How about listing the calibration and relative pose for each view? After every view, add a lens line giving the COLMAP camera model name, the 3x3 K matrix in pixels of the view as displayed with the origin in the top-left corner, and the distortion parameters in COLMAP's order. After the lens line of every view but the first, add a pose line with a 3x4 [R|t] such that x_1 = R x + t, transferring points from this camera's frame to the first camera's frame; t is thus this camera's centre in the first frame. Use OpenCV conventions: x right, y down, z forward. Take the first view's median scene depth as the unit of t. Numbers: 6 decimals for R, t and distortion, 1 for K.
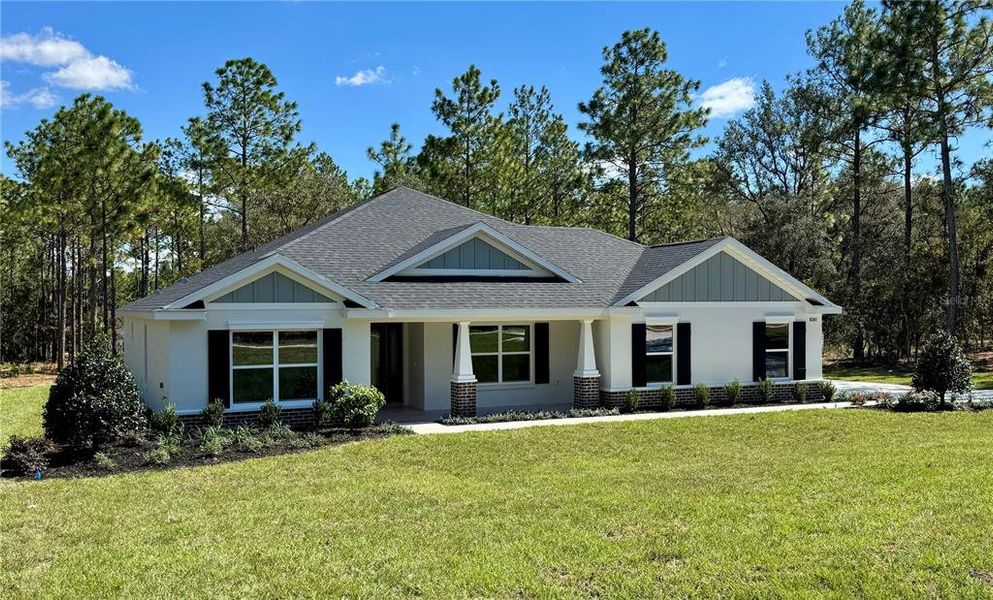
lens RADIAL K [[866.0, 0, 489.2], [0, 866.0, 343.4], [0, 0, 1]] dist [0.082076, -0.000703]
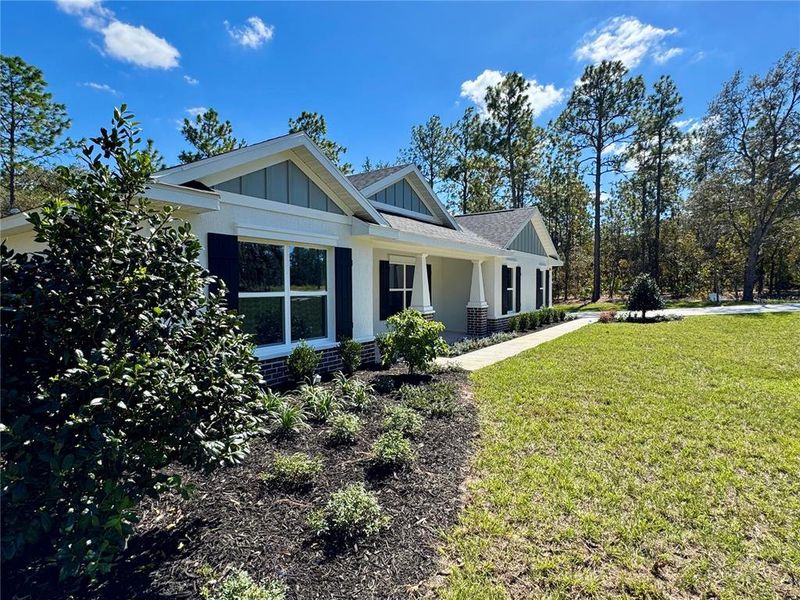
lens RADIAL K [[422.7, 0, 394.3], [0, 422.7, 305.6], [0, 0, 1]] dist [-0.003017, 0.001120]
pose [[0.859091, -0.019372, 0.511456, -0.274471], [0.017629, 0.999811, 0.008258, 0.026939], [-0.511519, 0.001922, 0.859270, 0.517156]]
